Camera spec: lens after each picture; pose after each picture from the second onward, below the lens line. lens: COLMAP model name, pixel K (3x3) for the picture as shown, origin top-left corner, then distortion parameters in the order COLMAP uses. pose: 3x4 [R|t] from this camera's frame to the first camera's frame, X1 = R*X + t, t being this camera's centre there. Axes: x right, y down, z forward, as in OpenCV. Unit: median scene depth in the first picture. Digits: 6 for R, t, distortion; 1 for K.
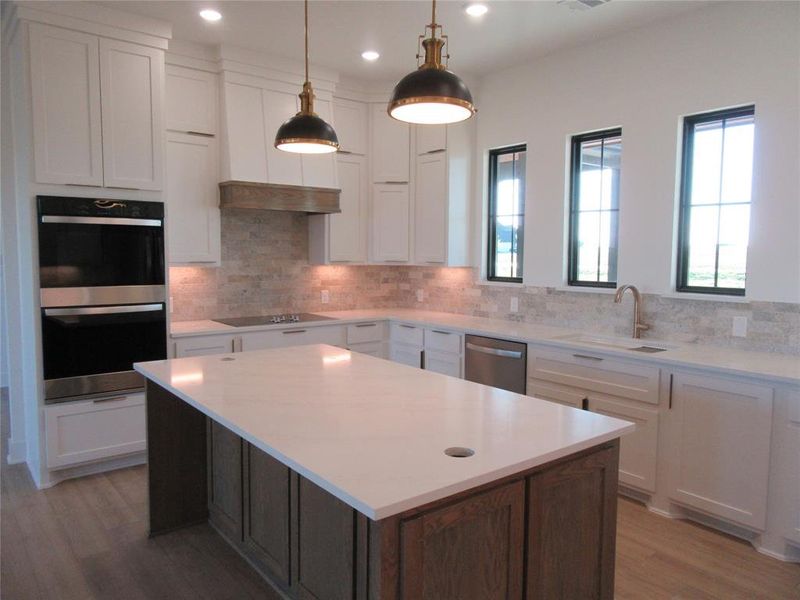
lens RADIAL K [[589.2, 0, 399.2], [0, 589.2, 300.9], [0, 0, 1]] dist [-0.014260, 0.023257]
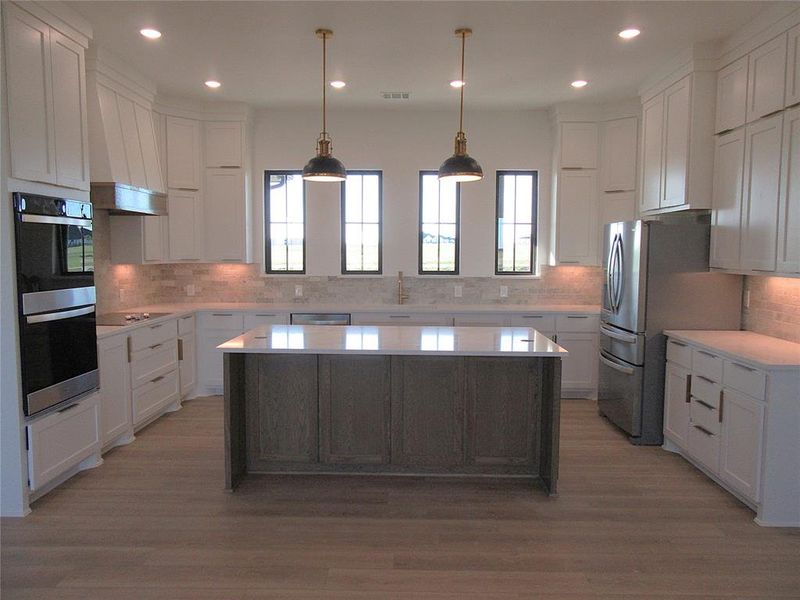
lens RADIAL K [[589.2, 0, 400.9], [0, 589.2, 302.1], [0, 0, 1]] dist [-0.014260, 0.023257]
pose [[0.637559, -0.072068, 0.767023, -0.701543], [0.064917, 0.997100, 0.039725, -0.005754], [-0.767662, 0.024466, 0.640388, -0.025615]]
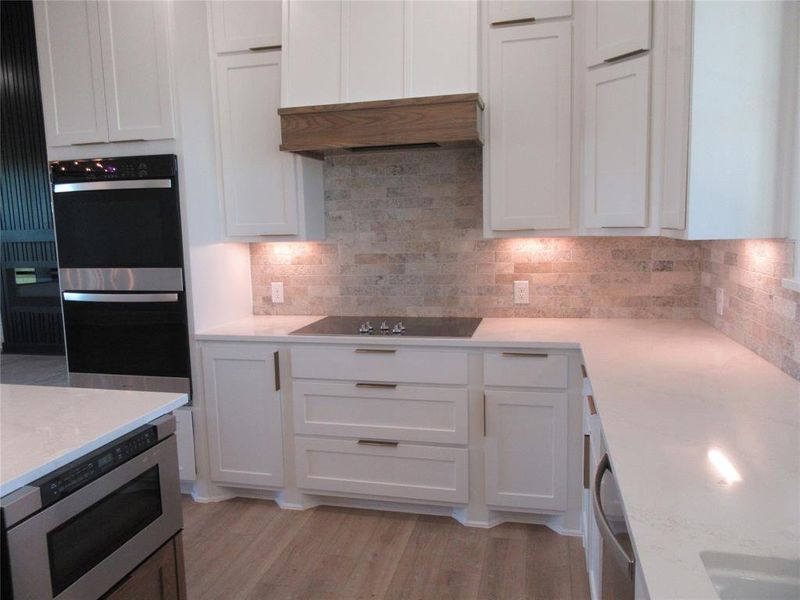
lens RADIAL K [[589.2, 0, 404.6], [0, 589.2, 300.2], [0, 0, 1]] dist [-0.014260, 0.023257]
pose [[0.619653, 0.075097, -0.781275, 0.297829], [-0.035817, 0.997081, 0.067432, -0.039442], [0.784059, -0.013801, 0.620533, 0.646622]]
